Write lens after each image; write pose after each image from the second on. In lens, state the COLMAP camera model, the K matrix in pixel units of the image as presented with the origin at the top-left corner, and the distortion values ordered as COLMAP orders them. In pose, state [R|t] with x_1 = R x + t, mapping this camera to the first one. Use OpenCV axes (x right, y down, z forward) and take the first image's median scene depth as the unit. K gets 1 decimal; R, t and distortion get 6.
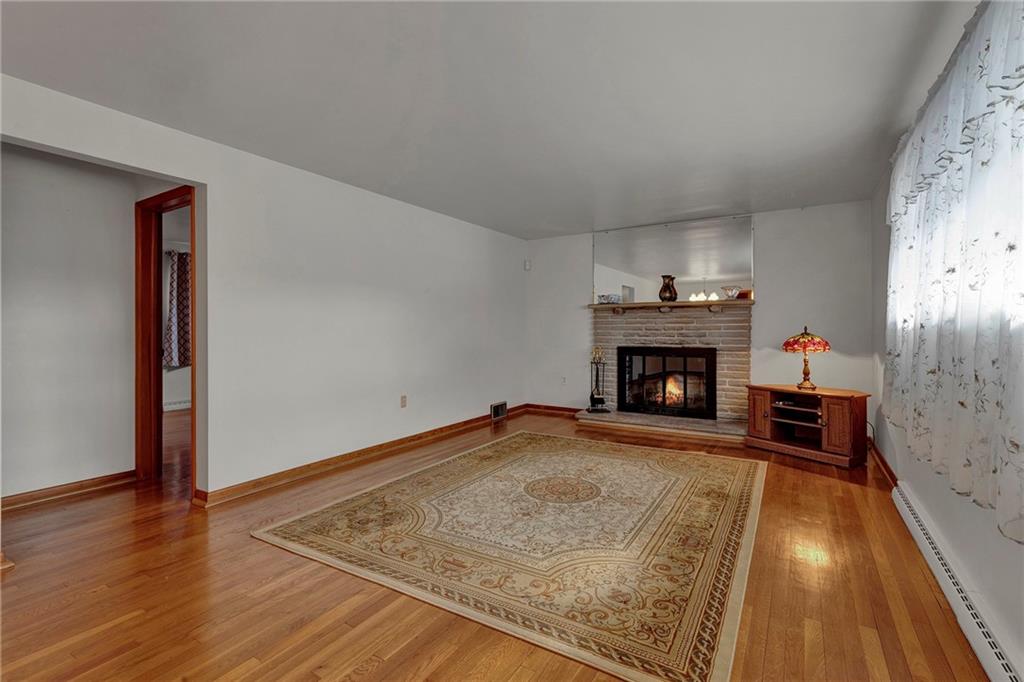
lens RADIAL K [[463.2, 0, 512.8], [0, 463.2, 329.8], [0, 0, 1]] dist [0.001858, 0.000438]
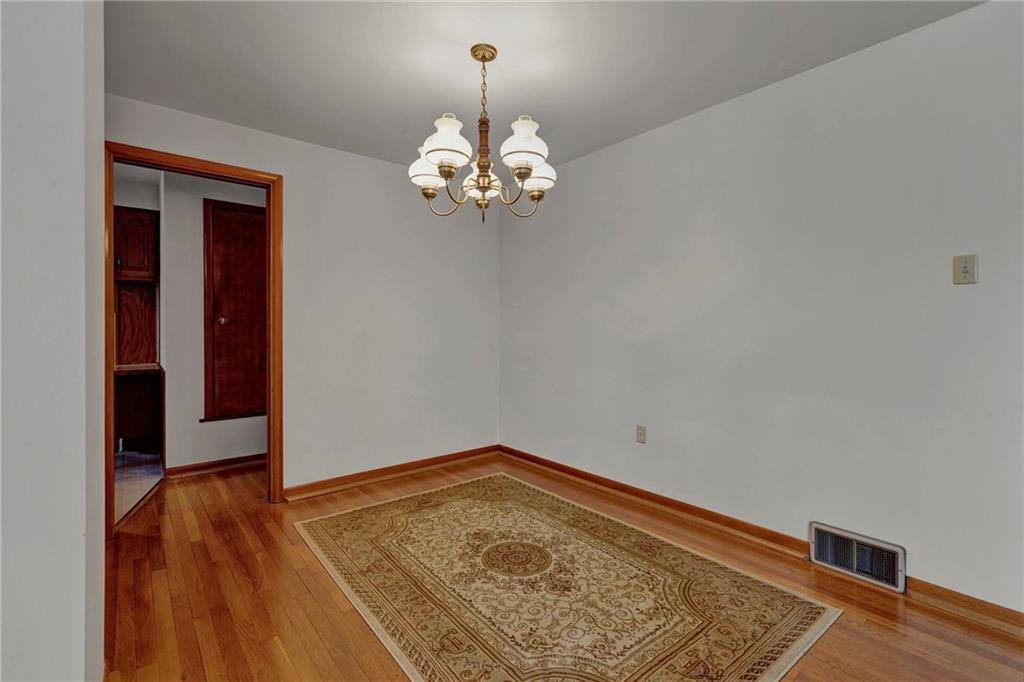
lens RADIAL K [[463.2, 0, 512.8], [0, 463.2, 329.8], [0, 0, 1]] dist [0.001858, 0.000438]
pose [[-0.333534, -0.004251, -0.942729, 1.217436], [-0.003695, 0.999988, -0.003202, -0.190120], [0.942731, 0.002415, -0.333546, 1.467642]]
